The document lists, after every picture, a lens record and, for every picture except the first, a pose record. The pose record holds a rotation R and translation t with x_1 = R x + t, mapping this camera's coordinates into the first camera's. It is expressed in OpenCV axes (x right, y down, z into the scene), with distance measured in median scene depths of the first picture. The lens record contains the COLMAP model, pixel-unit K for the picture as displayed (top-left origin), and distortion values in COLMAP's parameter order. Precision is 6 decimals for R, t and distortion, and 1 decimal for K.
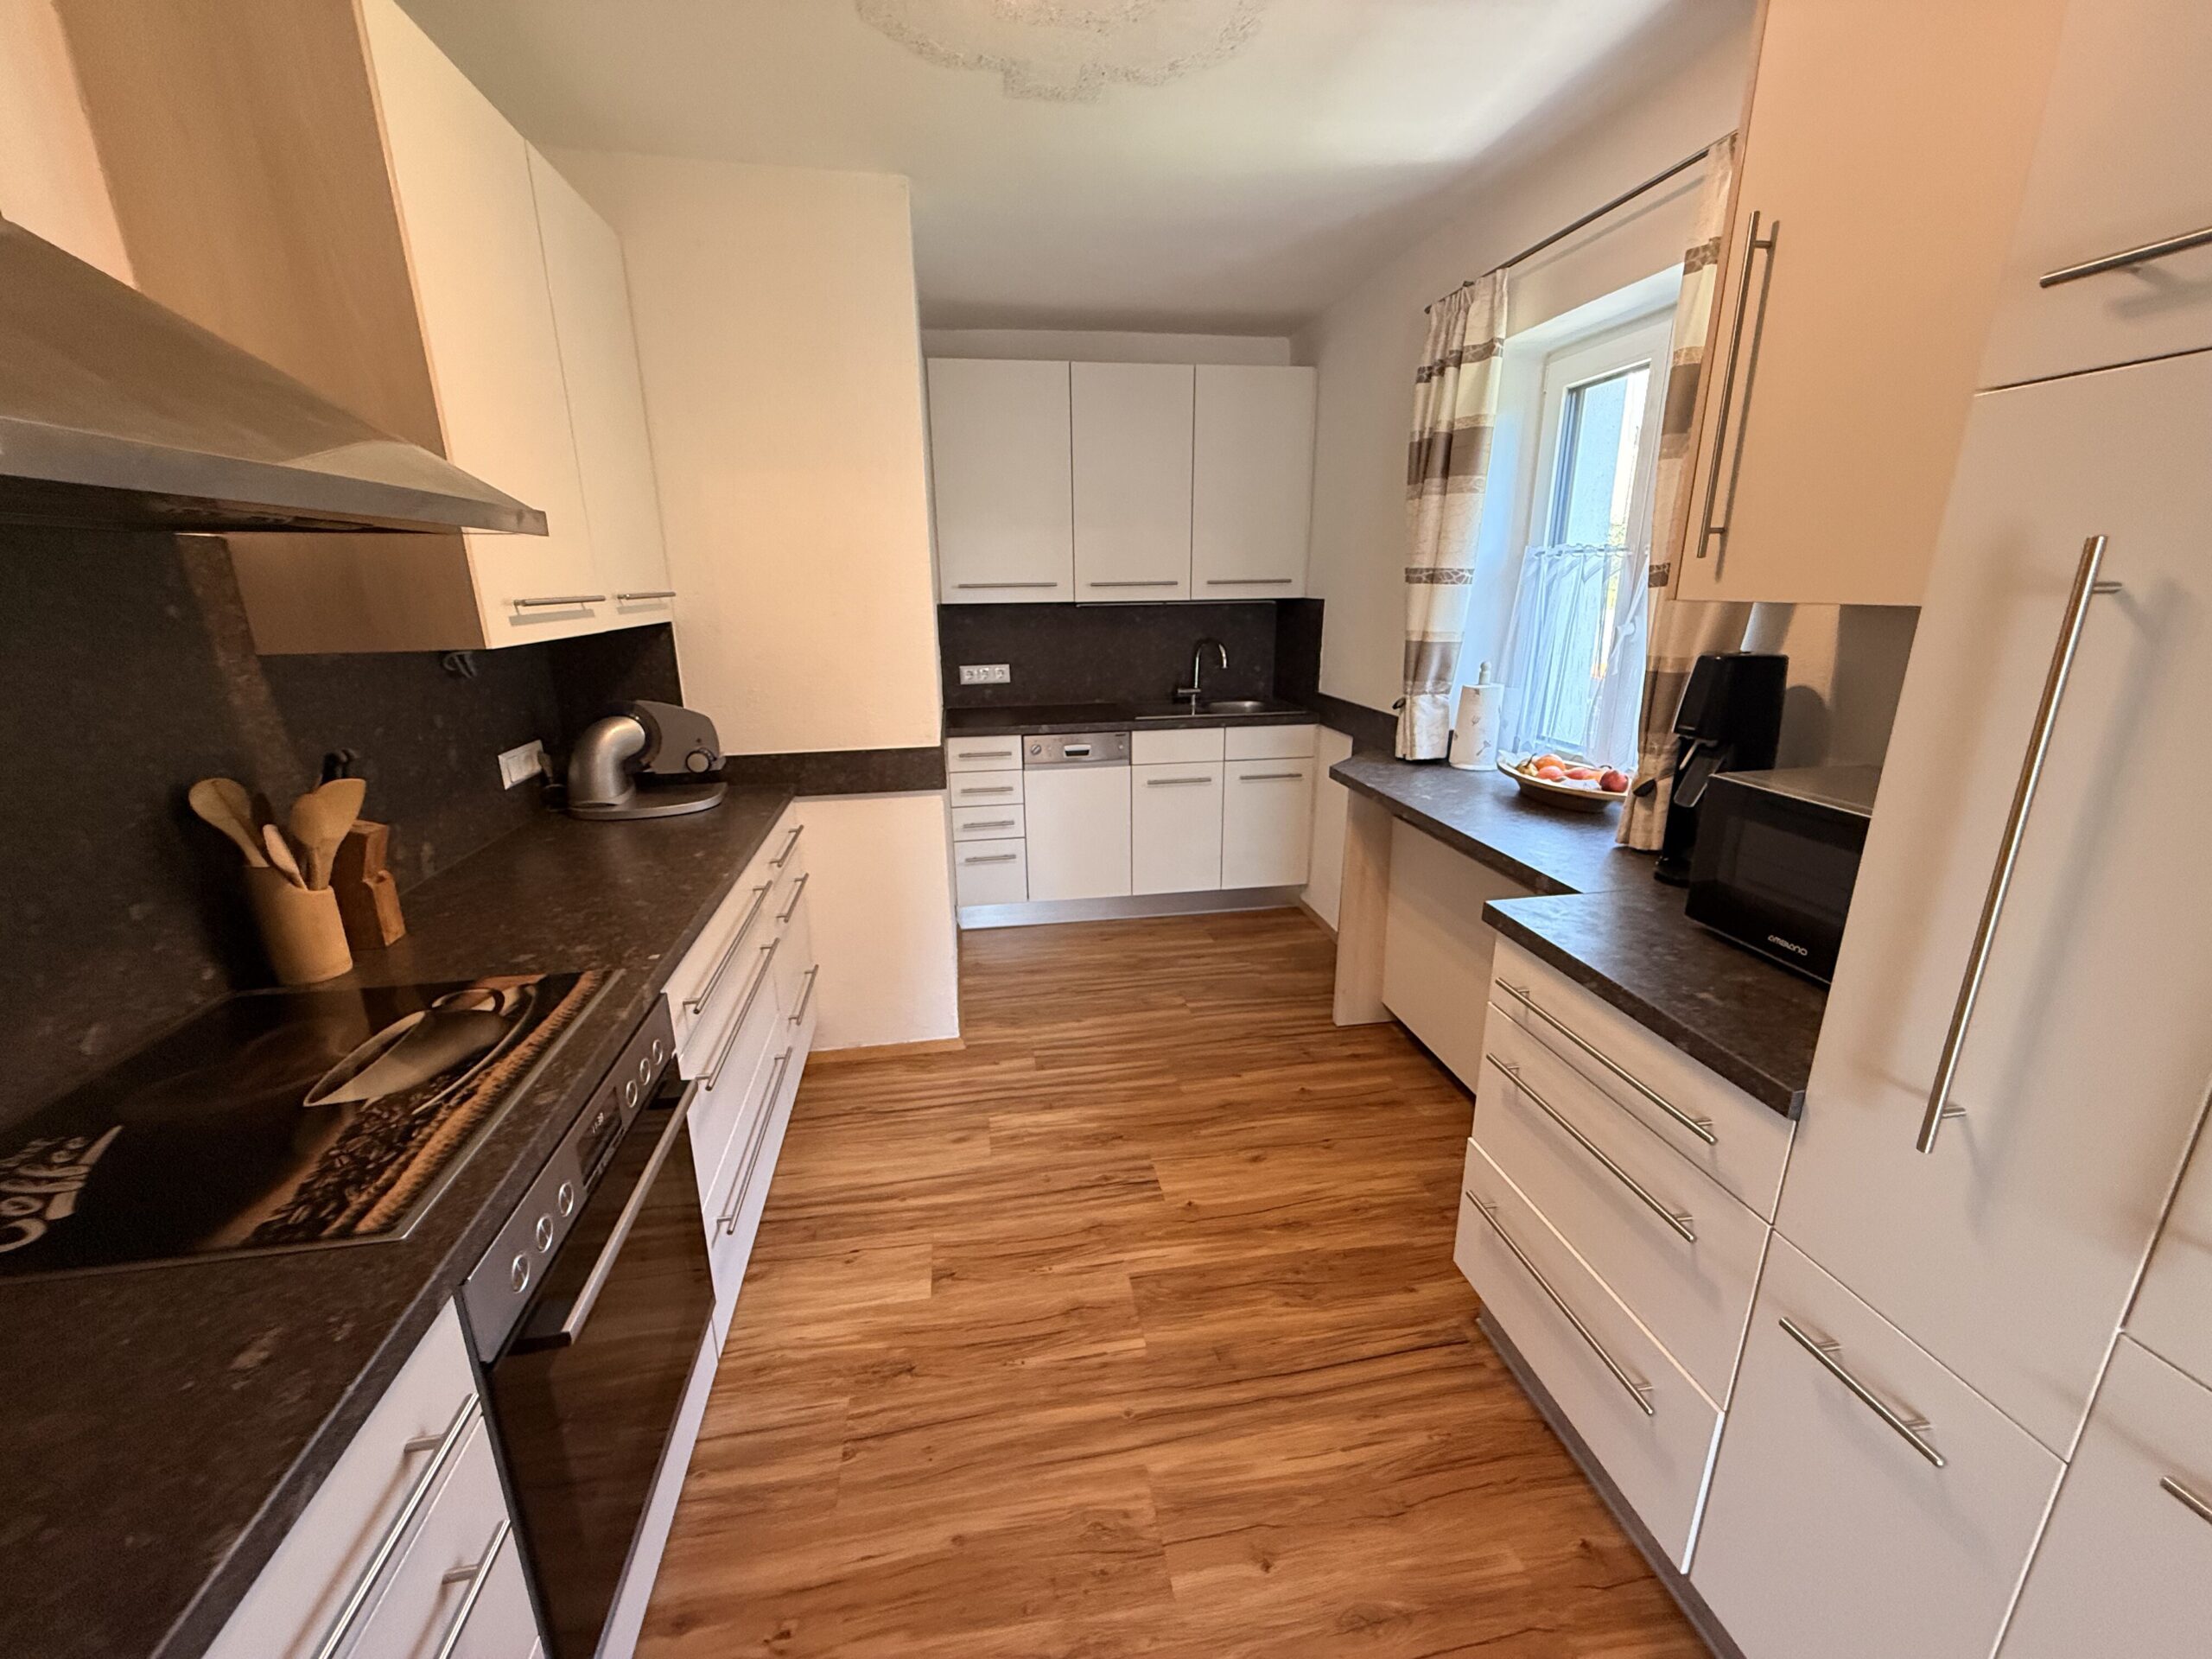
lens RADIAL K [[881.8, 0, 1106.7], [0, 881.8, 832.1], [0, 0, 1]] dist [-0.012767, -0.001169]
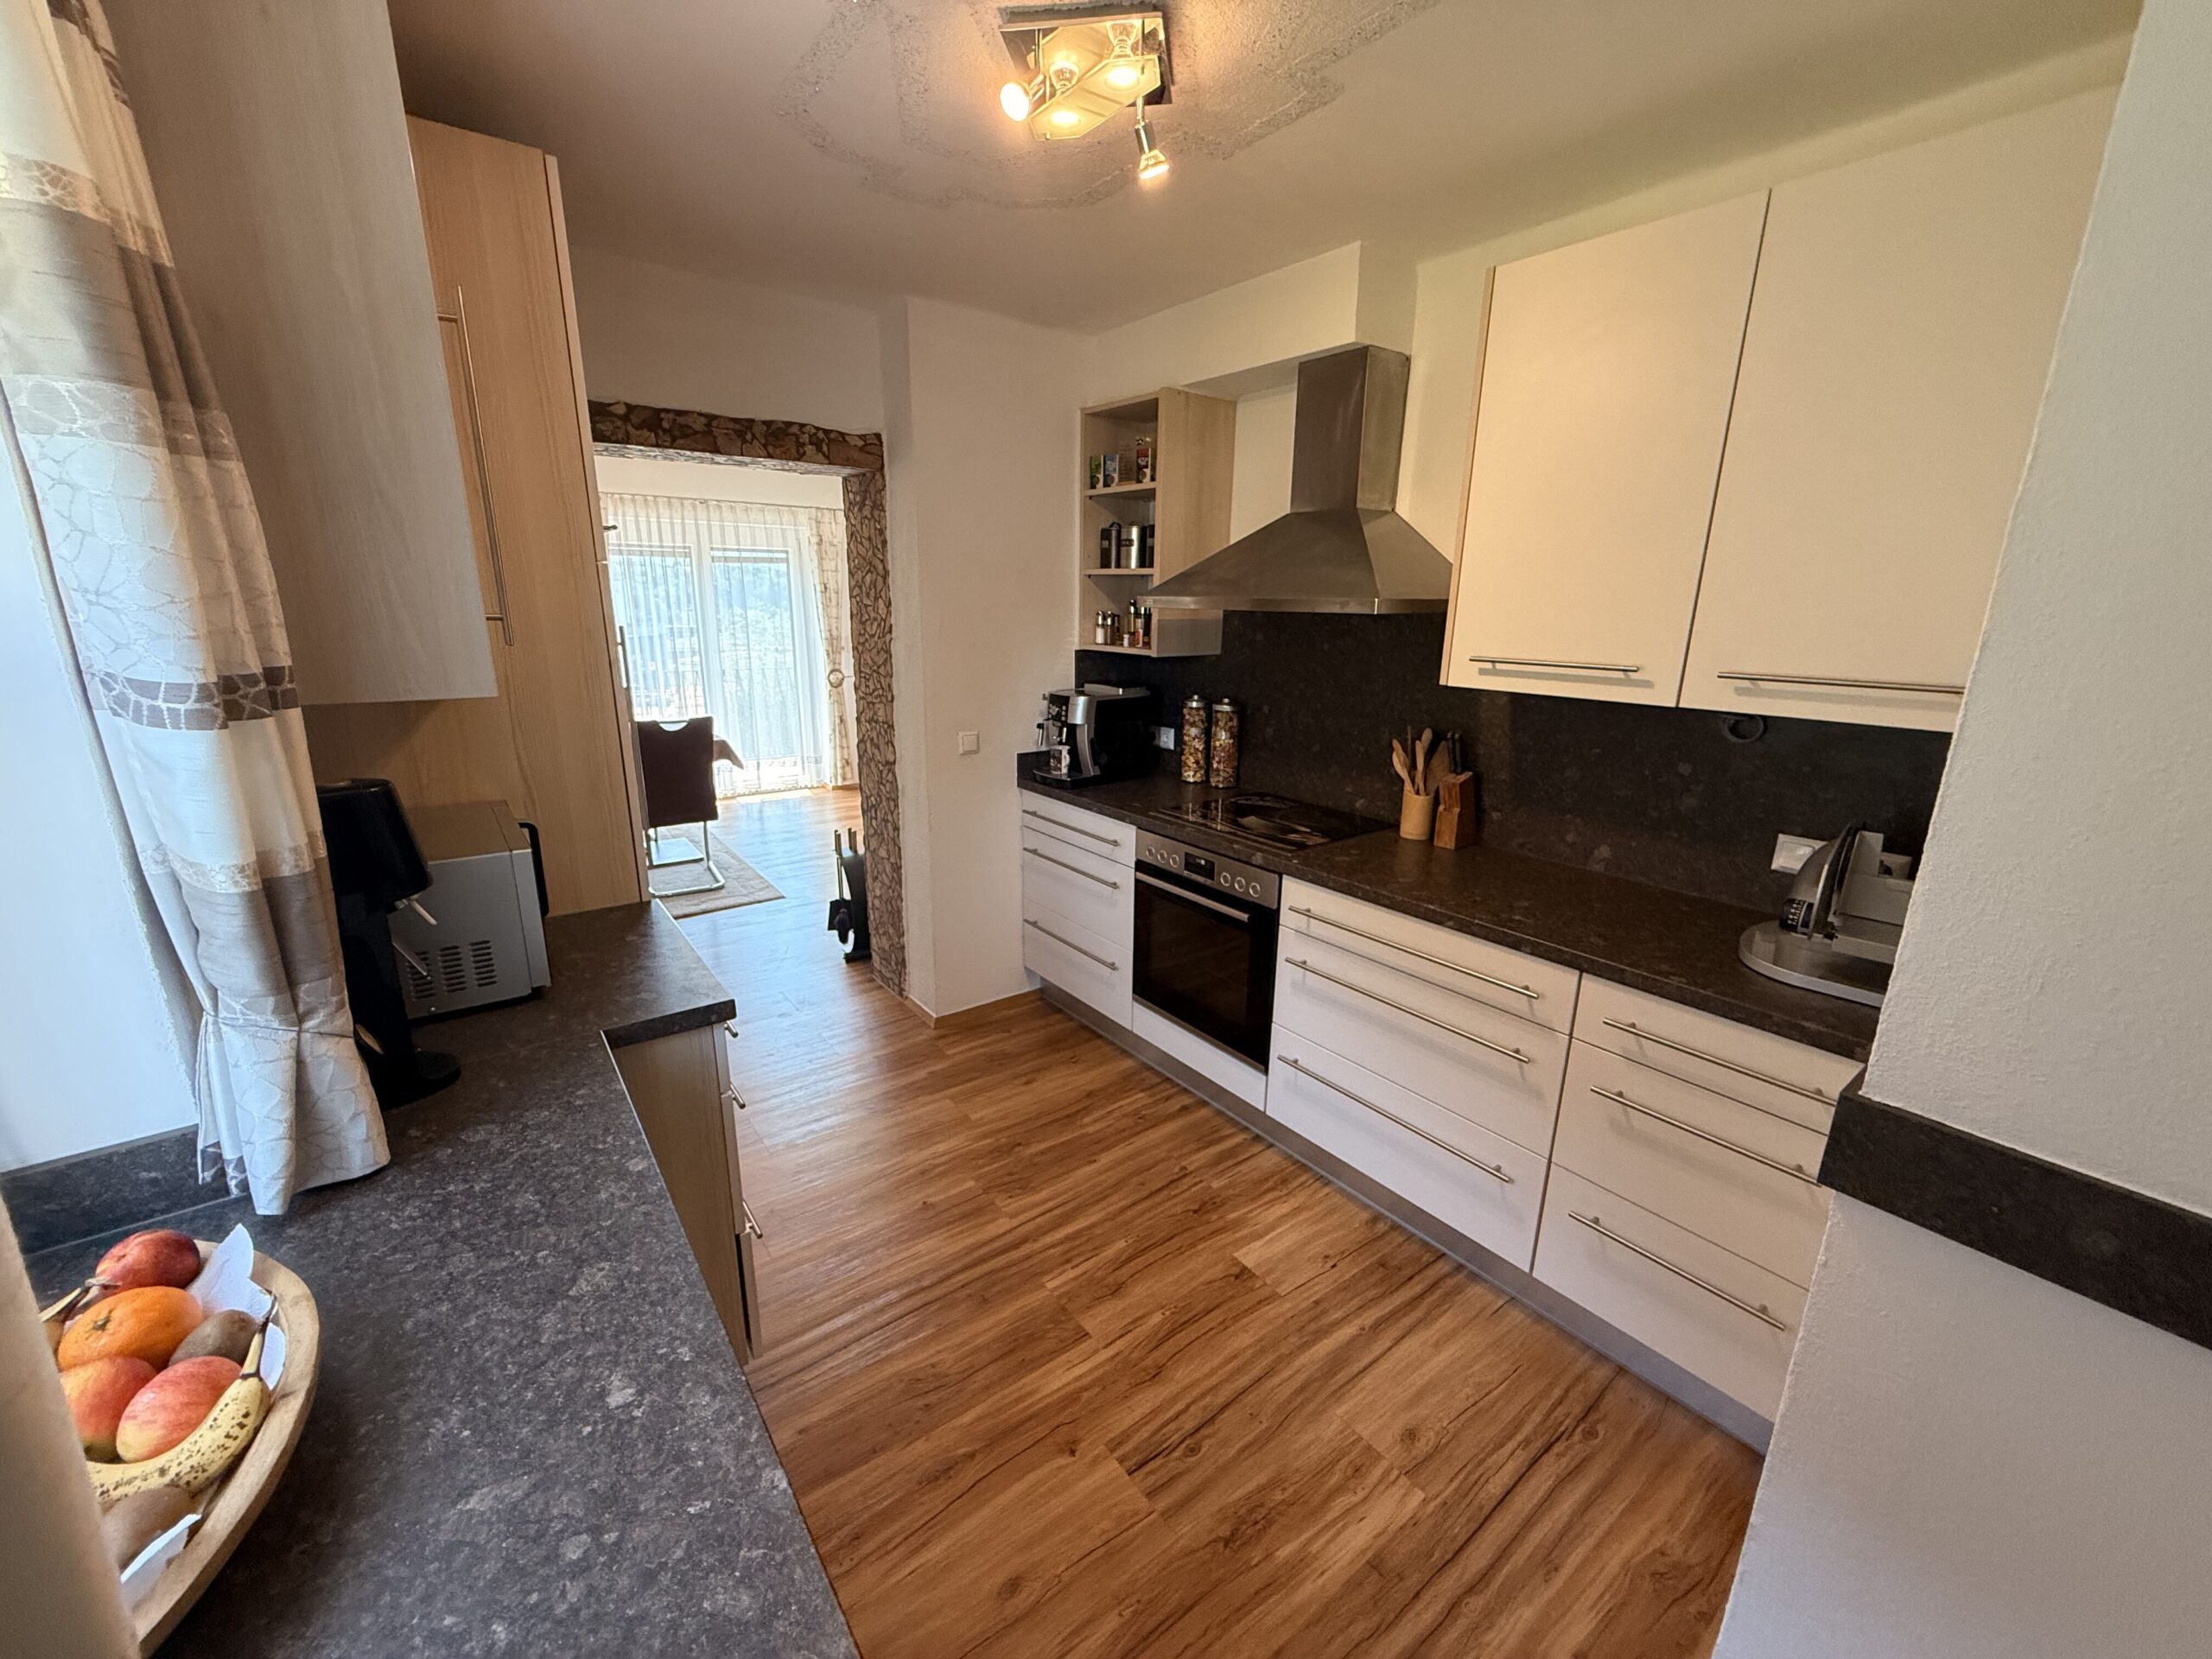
lens RADIAL K [[881.8, 0, 1100.3], [0, 881.8, 831.5], [0, 0, 1]] dist [-0.012767, -0.001169]
pose [[-0.888616, 0.113828, -0.444303, 0.388308], [-0.132676, 0.863503, 0.486579, -0.472109], [0.439044, 0.491330, -0.752220, 1.451424]]
